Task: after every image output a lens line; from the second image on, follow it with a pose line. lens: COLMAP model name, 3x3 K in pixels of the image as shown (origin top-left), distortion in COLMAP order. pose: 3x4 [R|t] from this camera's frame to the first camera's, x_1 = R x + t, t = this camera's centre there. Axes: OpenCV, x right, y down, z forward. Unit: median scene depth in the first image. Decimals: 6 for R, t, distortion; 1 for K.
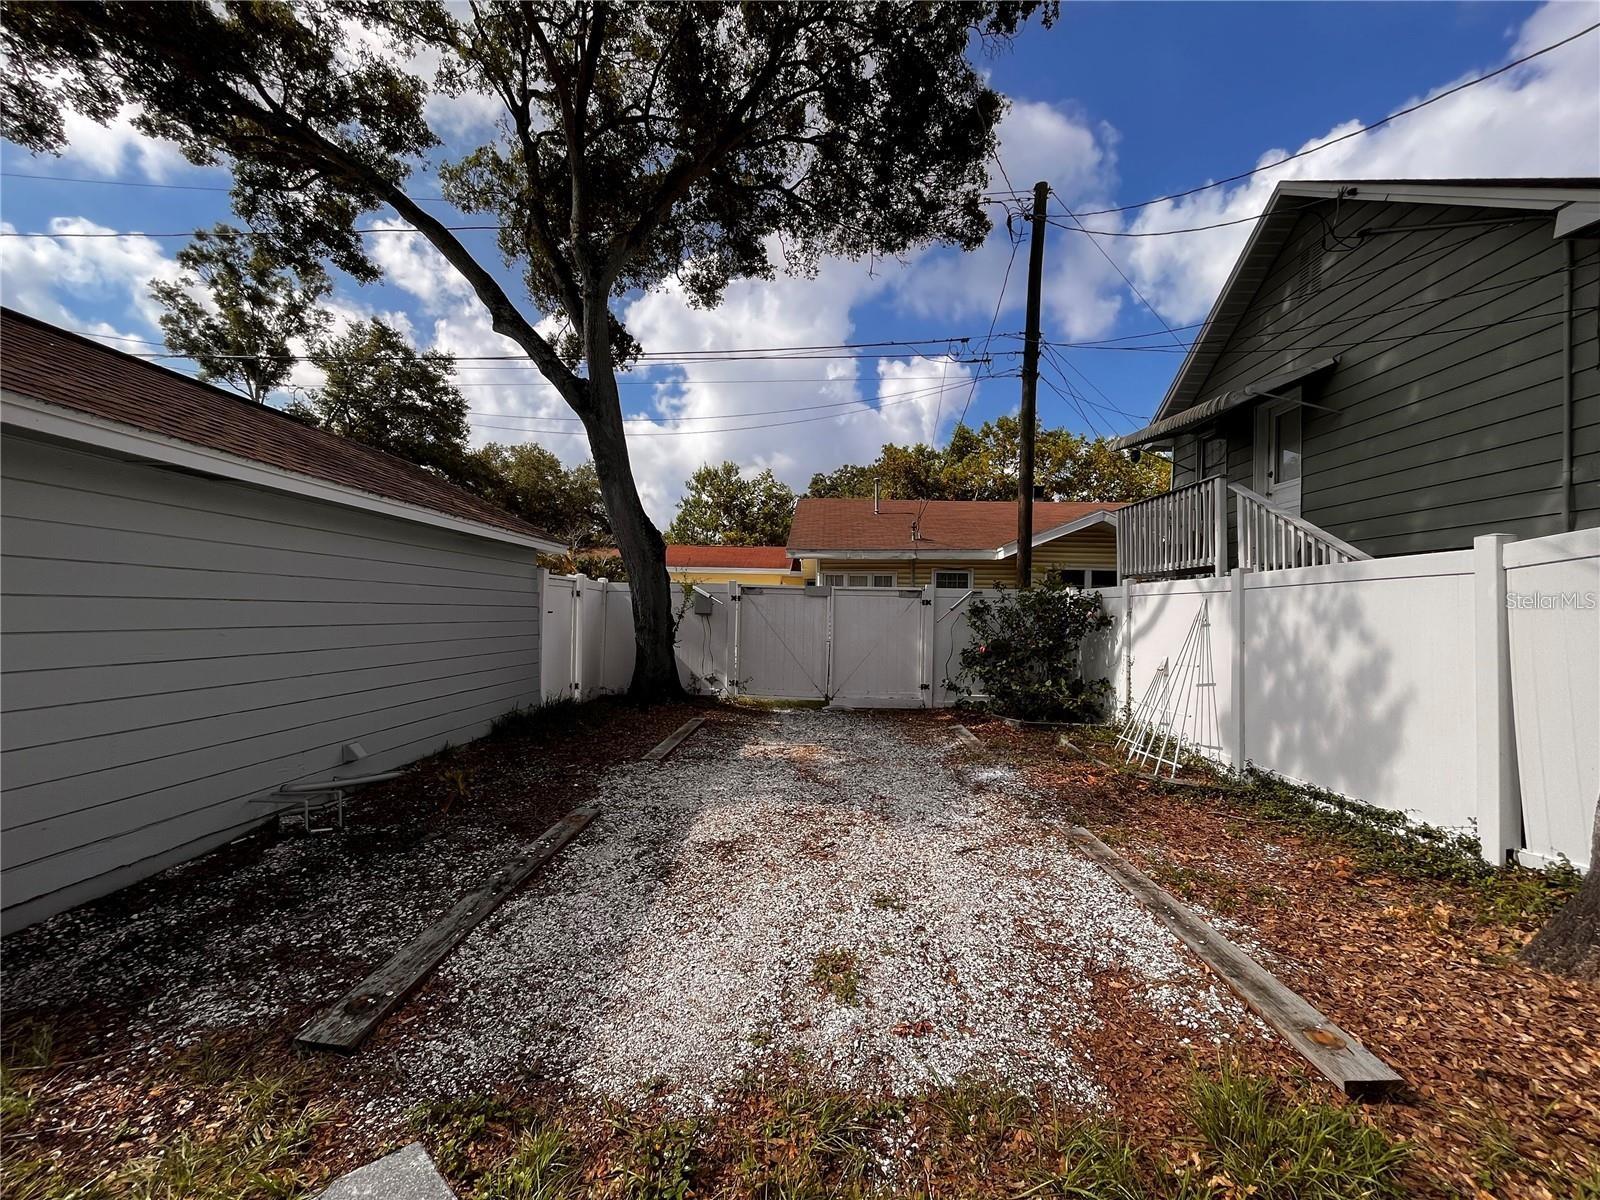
lens RADIAL K [[650.4, 0, 800.0], [0, 650.4, 600.0], [0, 0, 1]] dist [-0.001337, -0.000047]
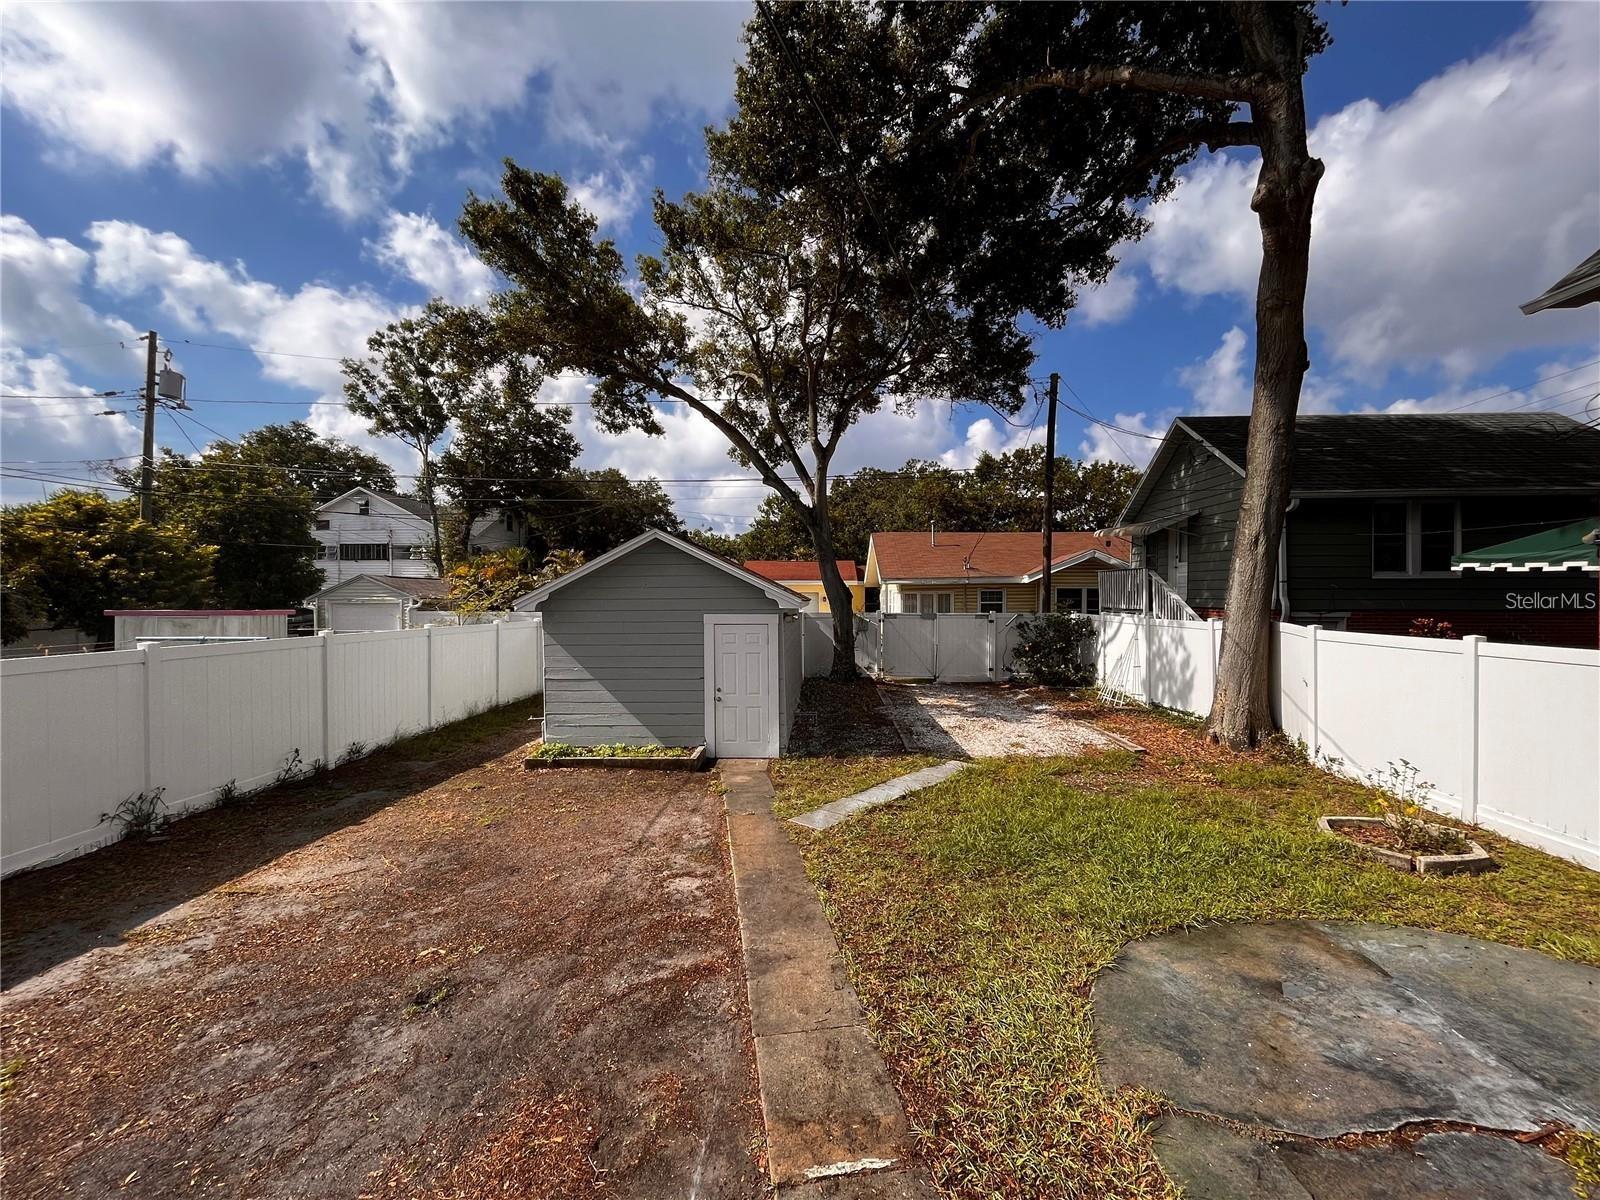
lens RADIAL K [[650.4, 0, 800.0], [0, 650.4, 600.0], [0, 0, 1]] dist [-0.001337, -0.000047]
pose [[0.999831, -0.018399, -0.000302, -0.417291], [0.018401, 0.999533, 0.024403, -0.138608], [-0.000147, -0.024404, 0.999702, -0.978002]]
